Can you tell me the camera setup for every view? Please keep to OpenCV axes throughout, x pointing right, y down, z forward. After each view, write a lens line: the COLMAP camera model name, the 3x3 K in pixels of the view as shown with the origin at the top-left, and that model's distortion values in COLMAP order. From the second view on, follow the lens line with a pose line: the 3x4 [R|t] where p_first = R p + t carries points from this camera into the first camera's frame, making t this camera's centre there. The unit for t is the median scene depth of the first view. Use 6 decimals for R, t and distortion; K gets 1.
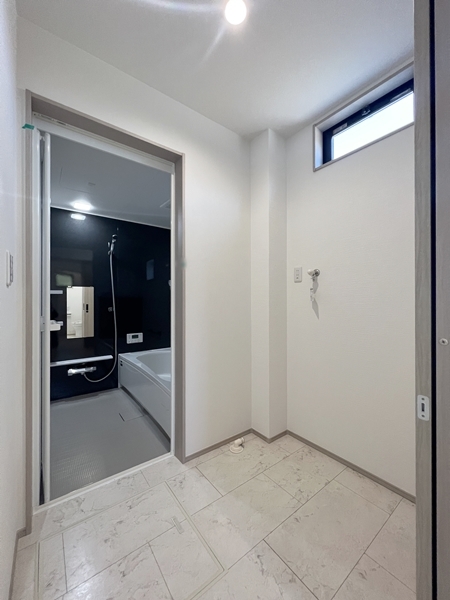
lens RADIAL K [[240.1, 0, 227.2], [0, 240.1, 299.6], [0, 0, 1]] dist [0.000988, 0.000204]
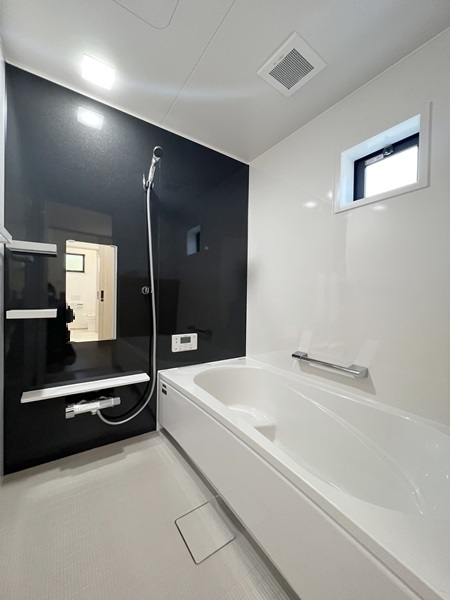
lens RADIAL K [[240.1, 0, 224.5], [0, 240.1, 298.8], [0, 0, 1]] dist [0.000988, 0.000204]
pose [[0.998262, 0.019981, -0.055439, -0.285889], [-0.019418, 0.999755, 0.010669, 0.053120], [0.055639, -0.009574, 0.998405, 0.478440]]
